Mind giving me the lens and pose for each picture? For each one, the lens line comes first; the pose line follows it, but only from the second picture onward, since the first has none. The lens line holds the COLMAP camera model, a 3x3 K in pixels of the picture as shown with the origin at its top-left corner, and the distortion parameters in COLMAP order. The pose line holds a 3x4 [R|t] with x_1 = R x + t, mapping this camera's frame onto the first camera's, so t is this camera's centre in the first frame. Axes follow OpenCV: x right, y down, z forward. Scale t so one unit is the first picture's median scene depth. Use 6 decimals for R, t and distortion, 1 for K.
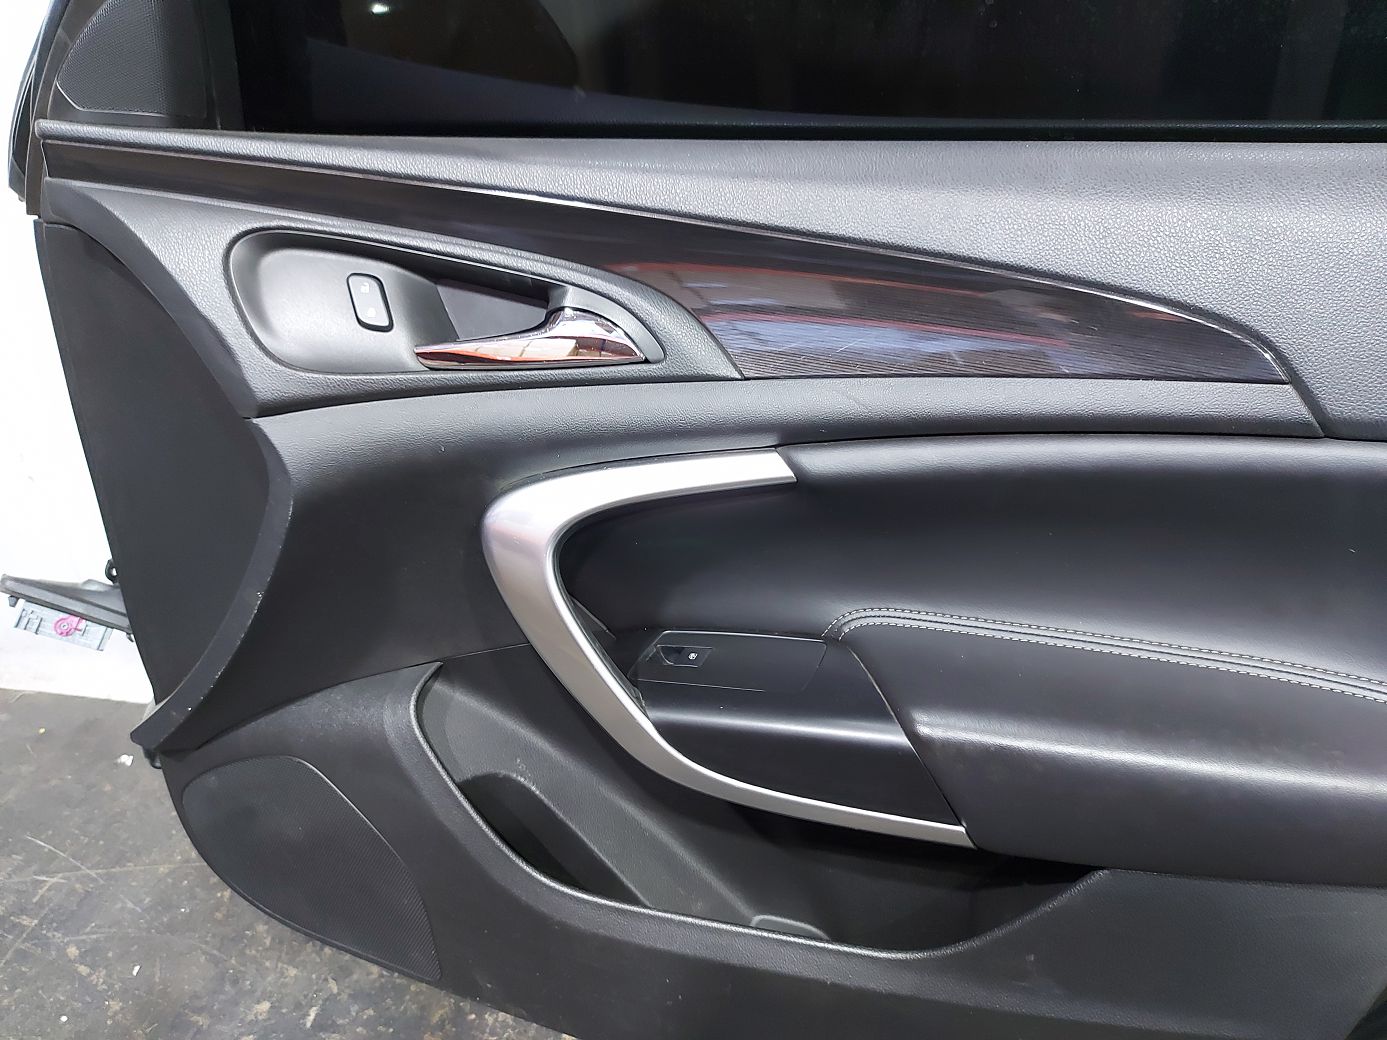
lens RADIAL K [[992.6, 0, 695.7], [0, 992.6, 547.7], [0, 0, 1]] dist [0.073400, -0.083546]
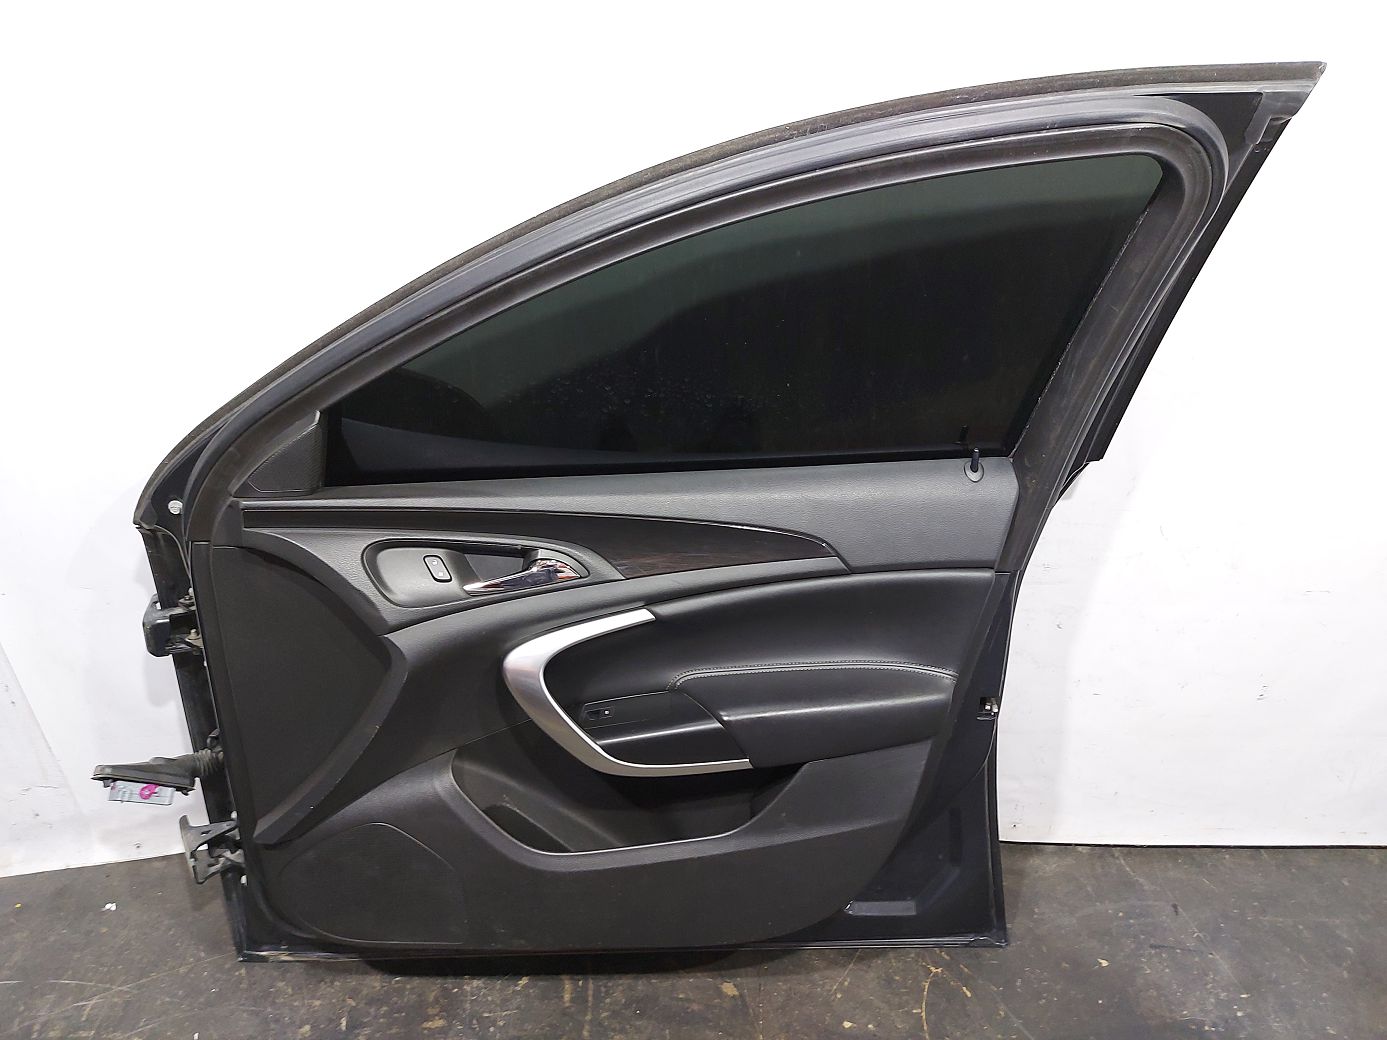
lens RADIAL K [[992.6, 0, 695.7], [0, 992.6, 547.7], [0, 0, 1]] dist [0.073400, -0.083546]
pose [[0.928665, -0.143196, 0.342163, -0.505407], [0.173456, 0.983051, -0.059367, -0.071586], [-0.327862, 0.114482, 0.937763, -1.043423]]
